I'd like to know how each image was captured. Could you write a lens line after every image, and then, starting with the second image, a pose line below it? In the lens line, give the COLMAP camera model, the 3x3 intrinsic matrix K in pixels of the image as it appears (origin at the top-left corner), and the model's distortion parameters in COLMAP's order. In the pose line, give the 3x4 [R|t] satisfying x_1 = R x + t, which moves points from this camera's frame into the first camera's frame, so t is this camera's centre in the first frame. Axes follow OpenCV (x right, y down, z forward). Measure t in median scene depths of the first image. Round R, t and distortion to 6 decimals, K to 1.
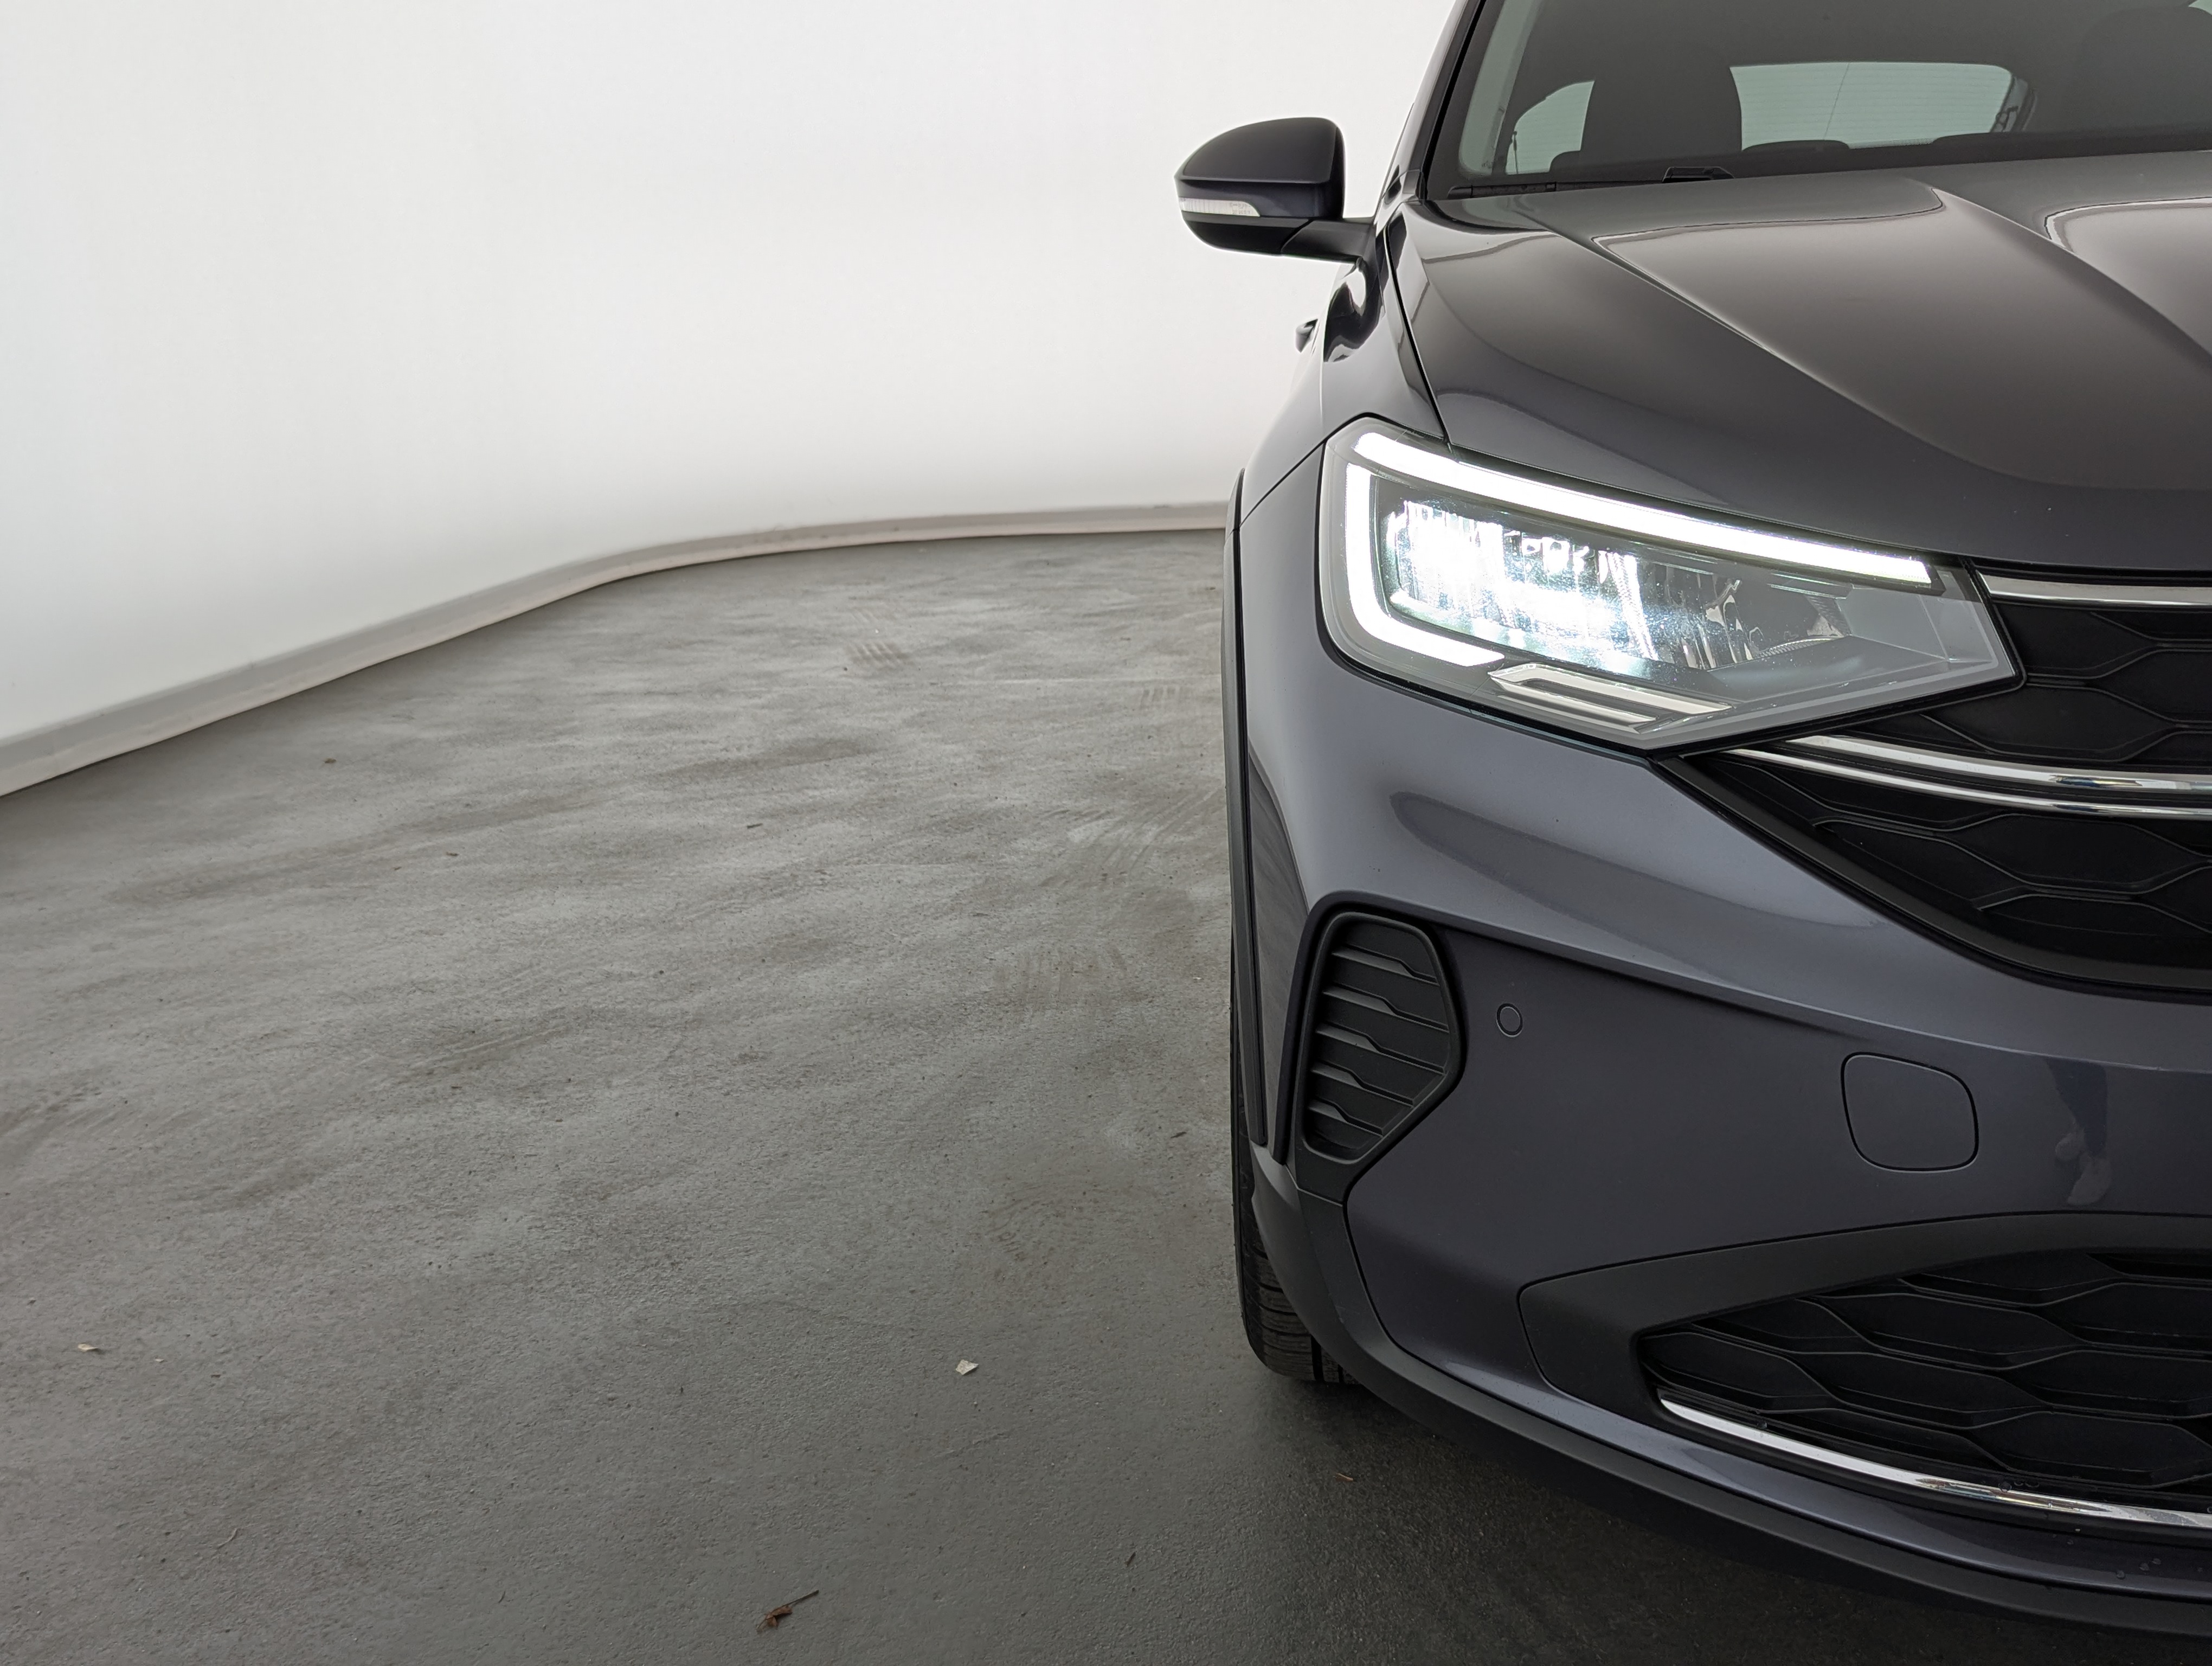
lens RADIAL K [[2244.7, 0, 1067.5], [0, 2244.7, 799.4], [0, 0, 1]] dist [0.020642, 0.000000]
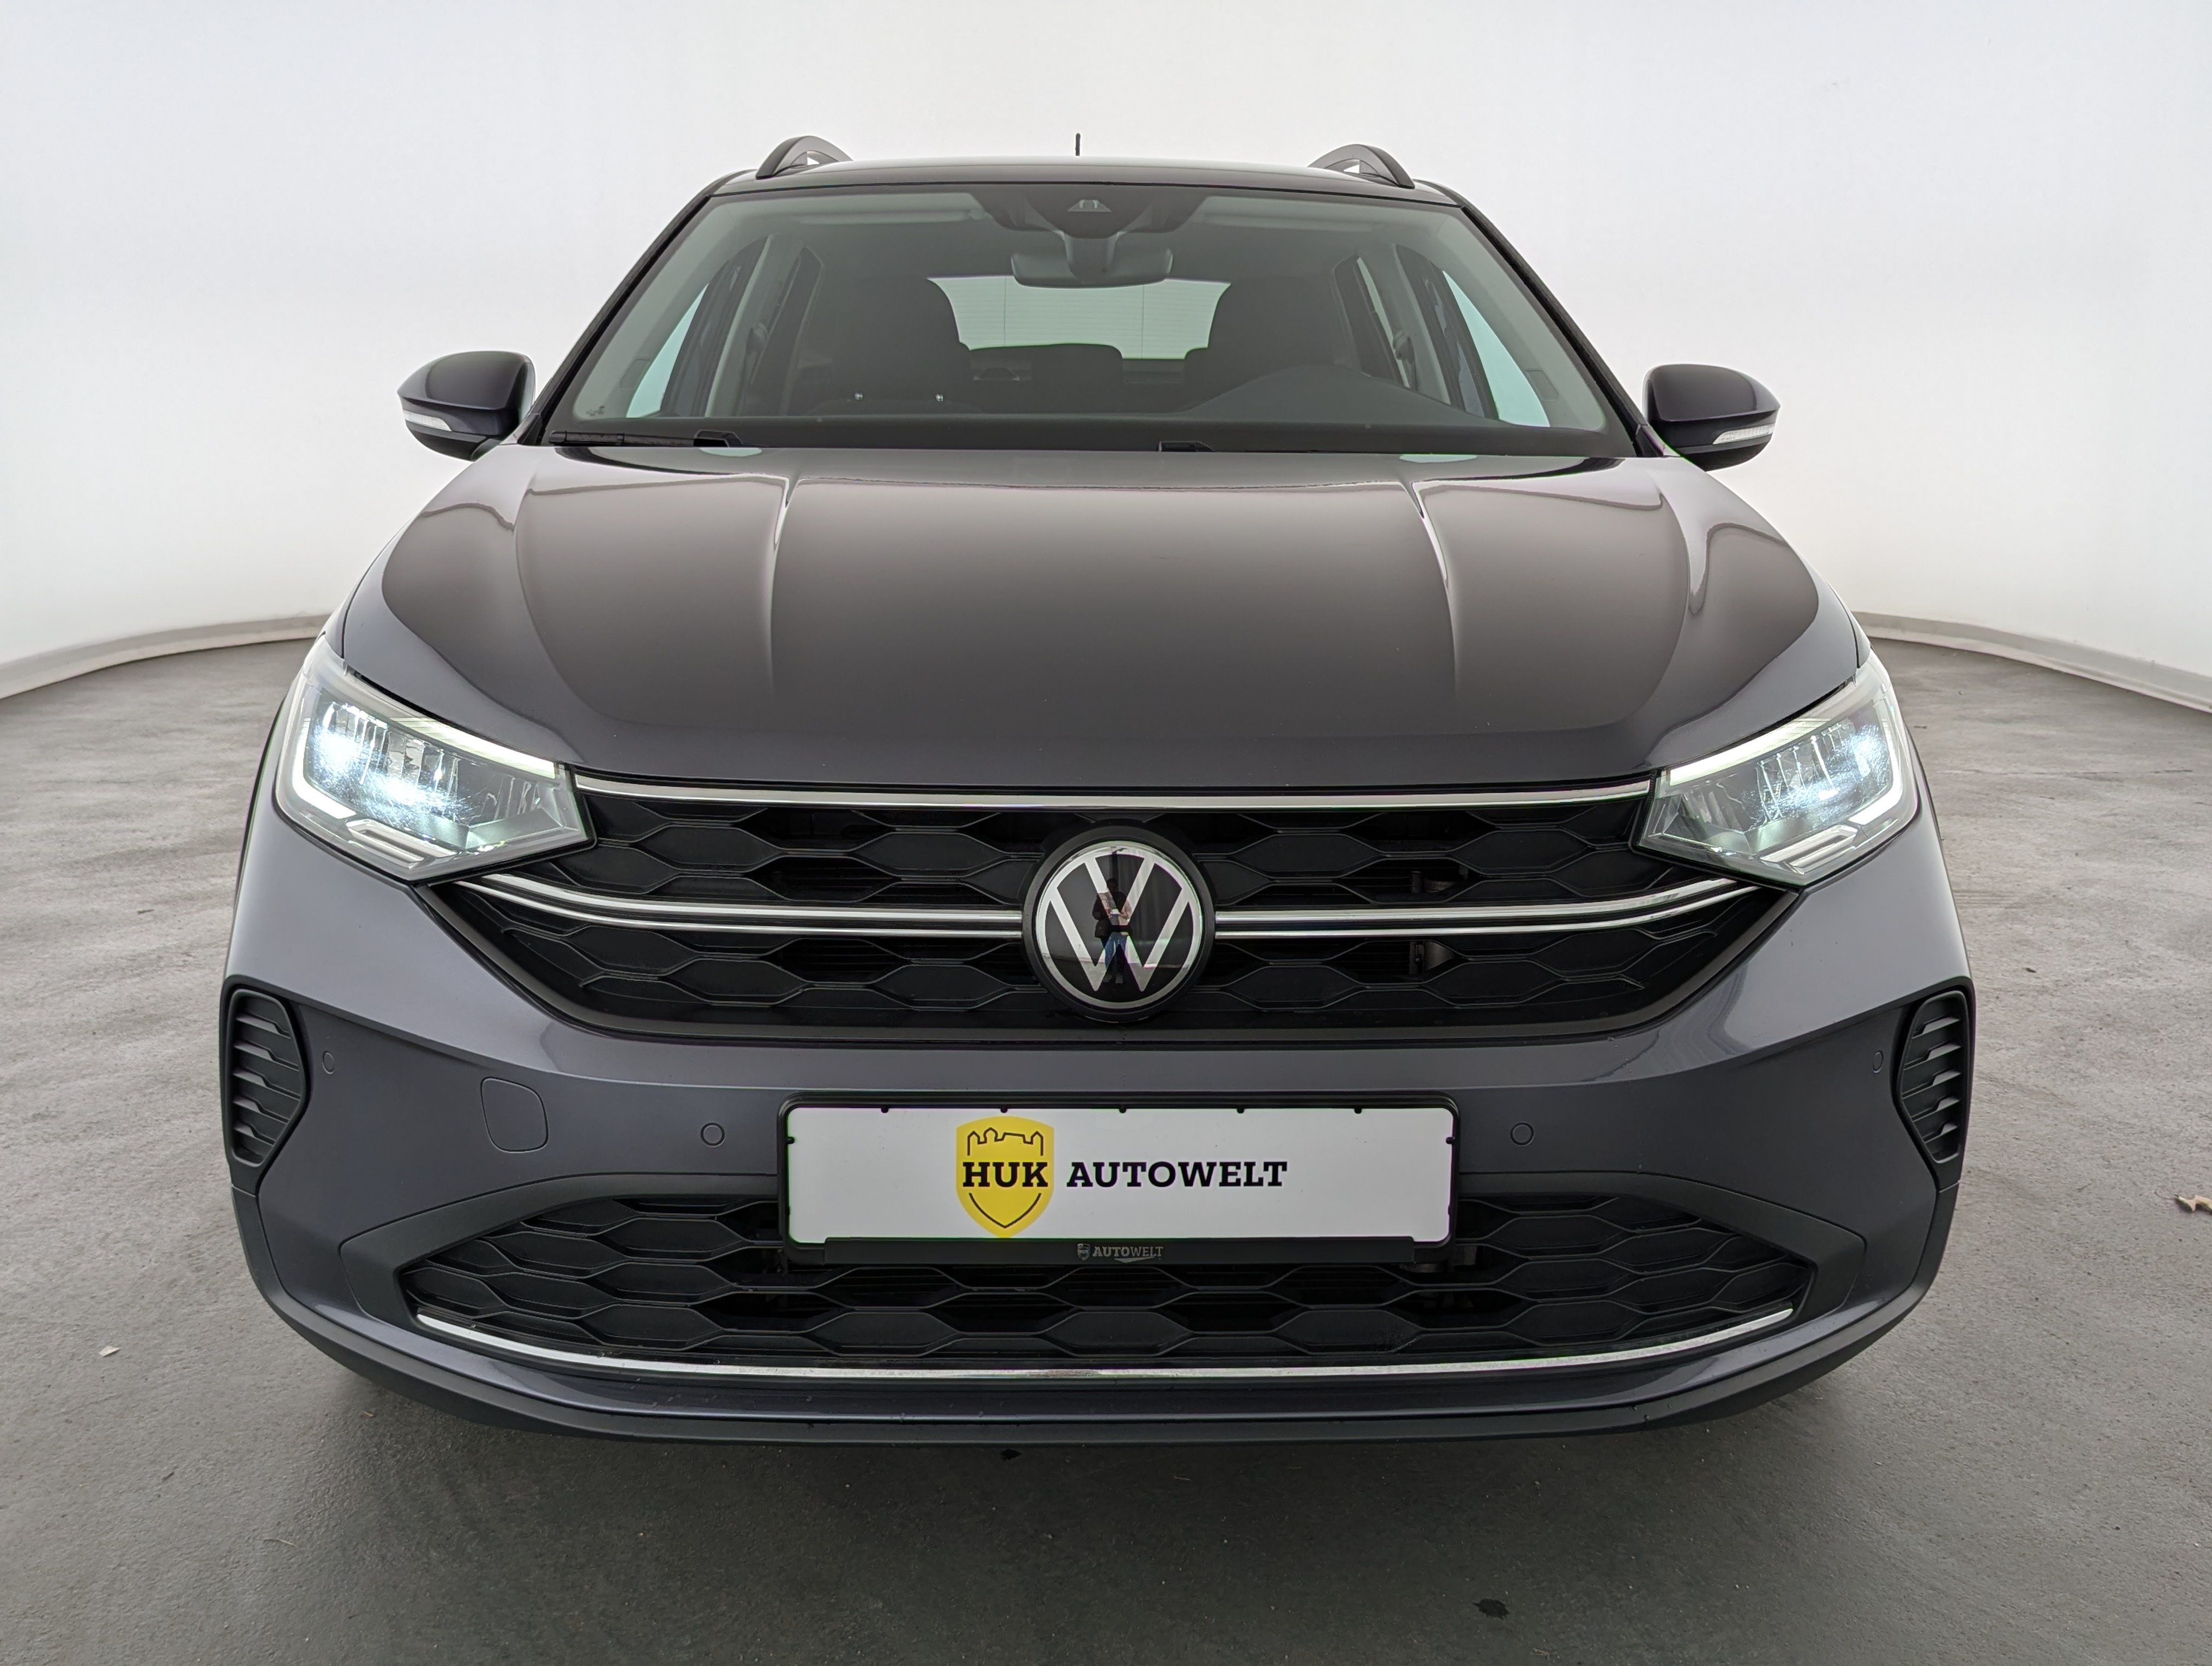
lens RADIAL K [[2244.7, 0, 1129.4], [0, 2244.7, 802.2], [0, 0, 1]] dist [0.020642, 0.000000]
pose [[0.983775, 0.012865, 0.178945, 0.251862], [-0.006979, 0.999415, -0.033483, -0.014993], [-0.179271, 0.031691, 0.983289, -0.313773]]
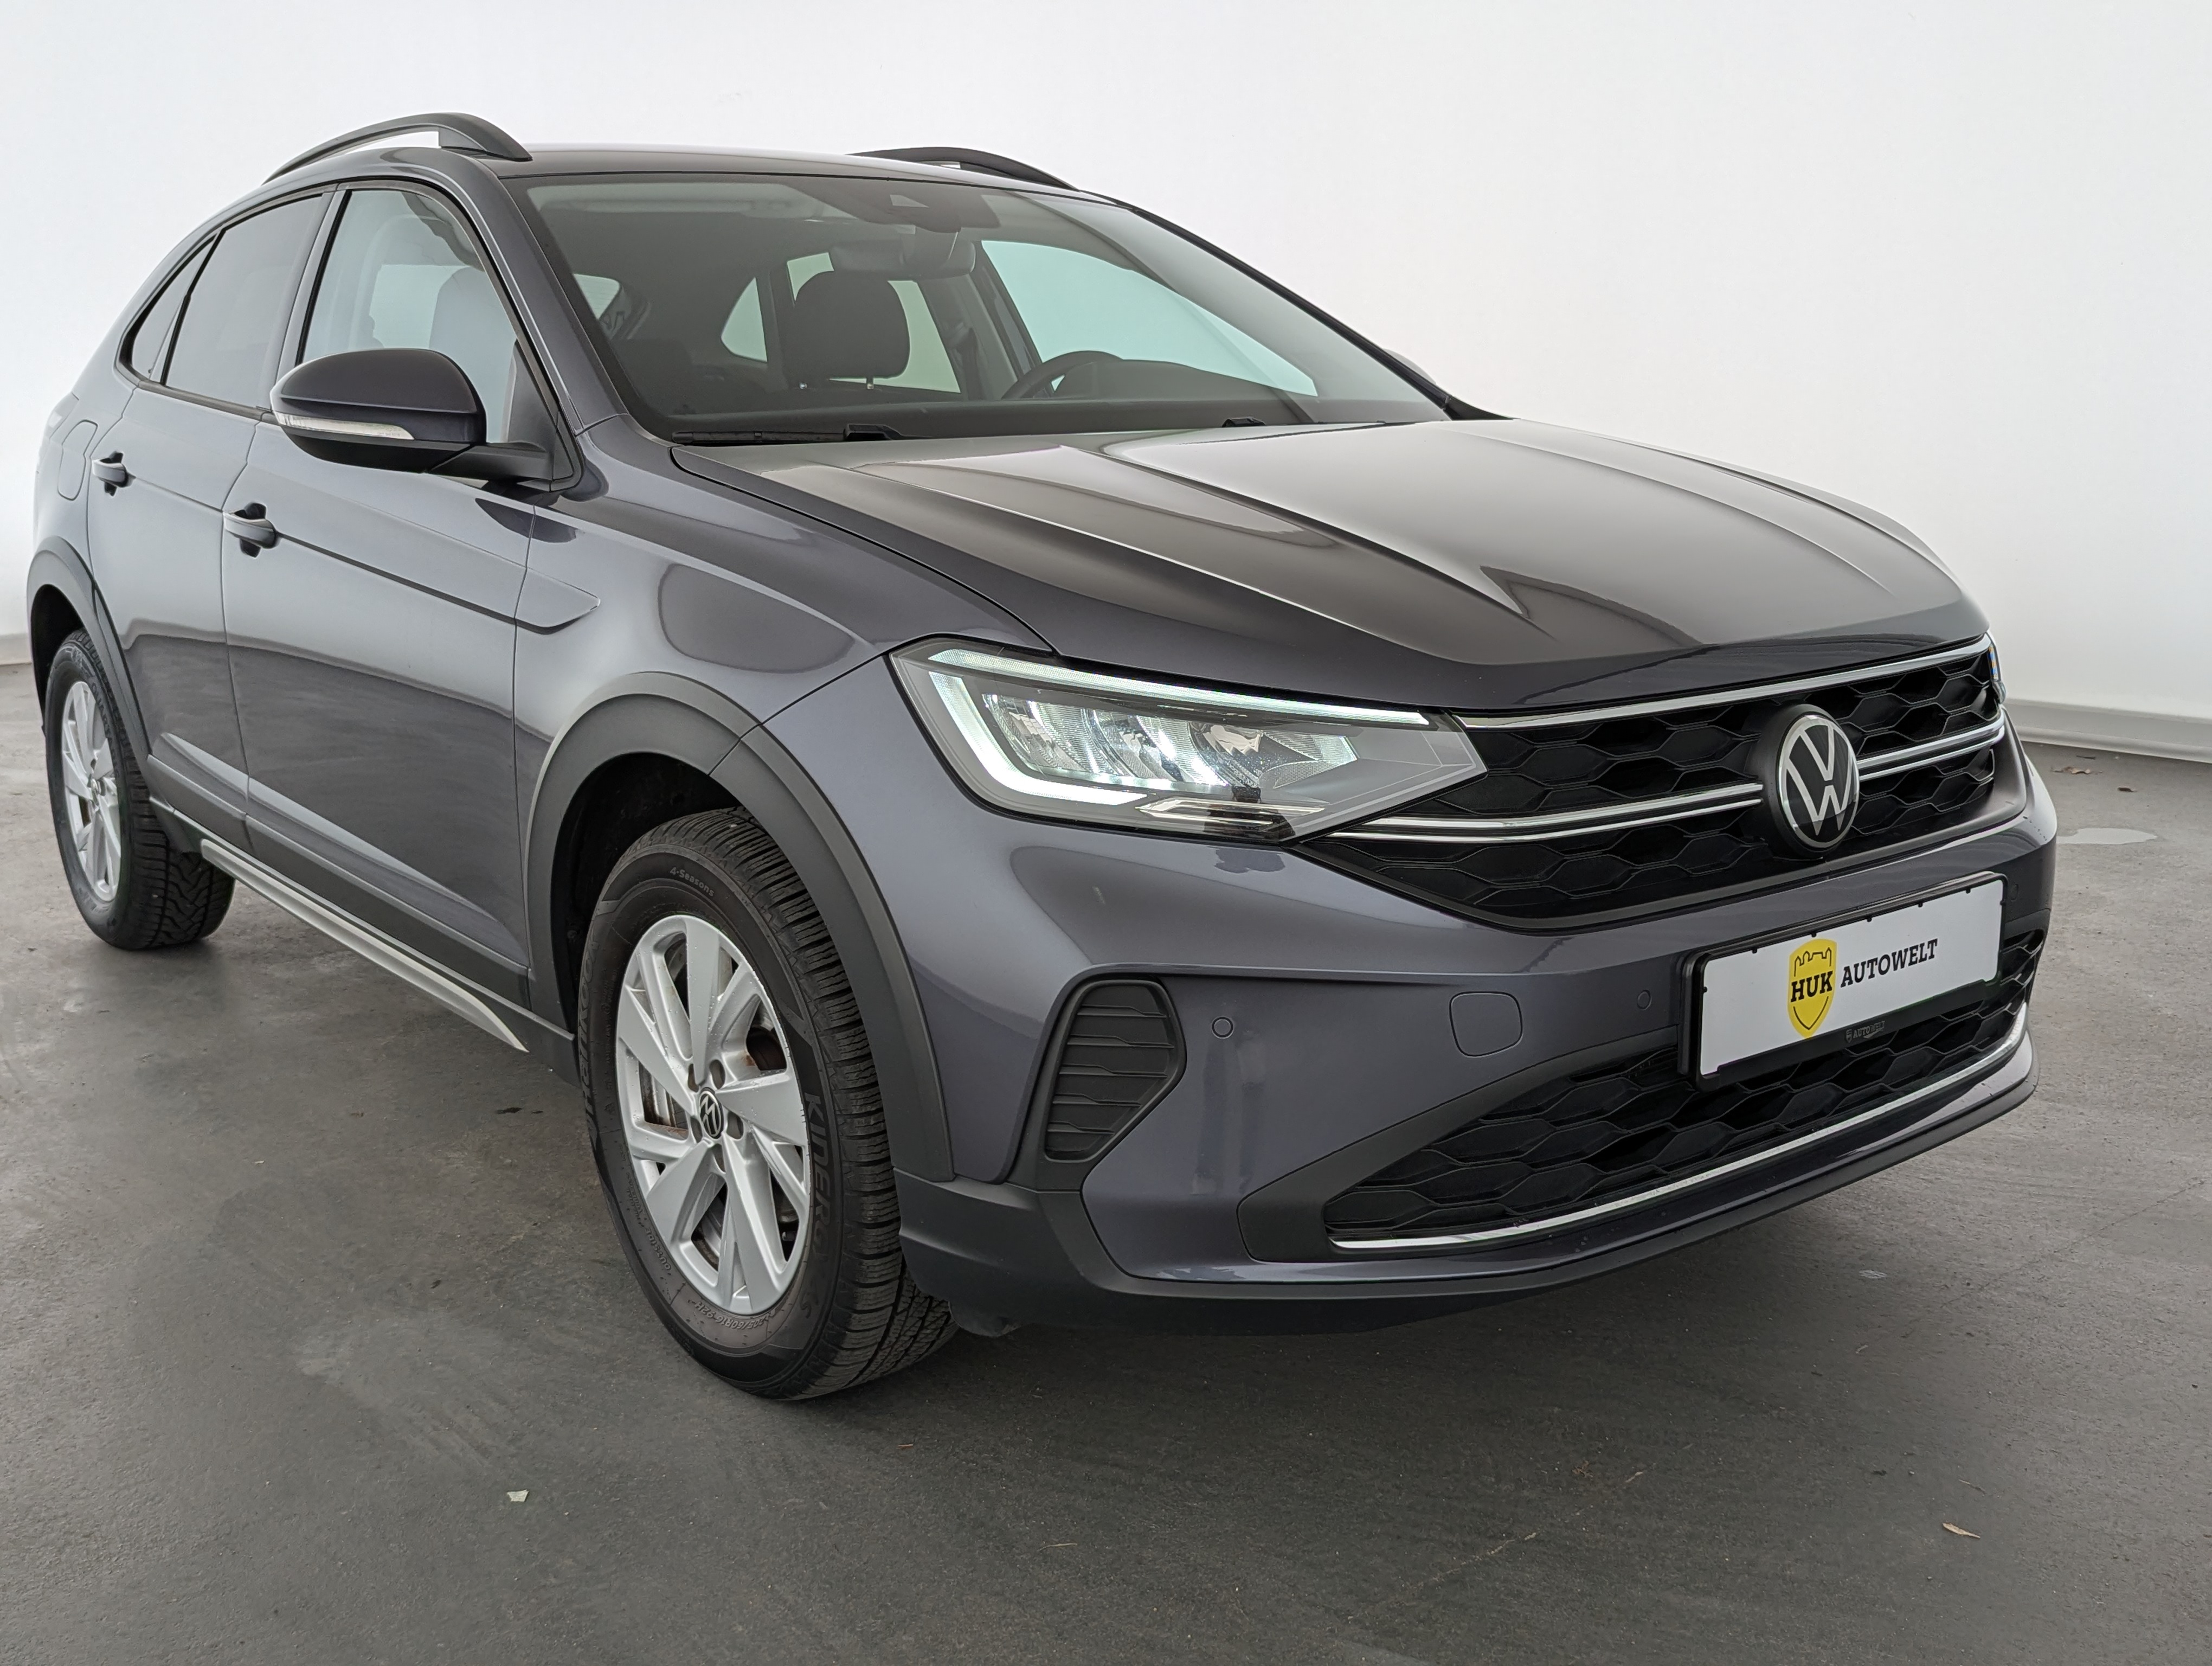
lens RADIAL K [[2244.7, 0, 1117.4], [0, 2244.7, 837.4], [0, 0, 1]] dist [0.020642, 0.000000]
pose [[0.681918, -0.126809, 0.720352, -0.530167], [0.146802, 0.988545, 0.035052, -0.053650], [-0.716545, 0.081846, 0.692723, -0.012760]]
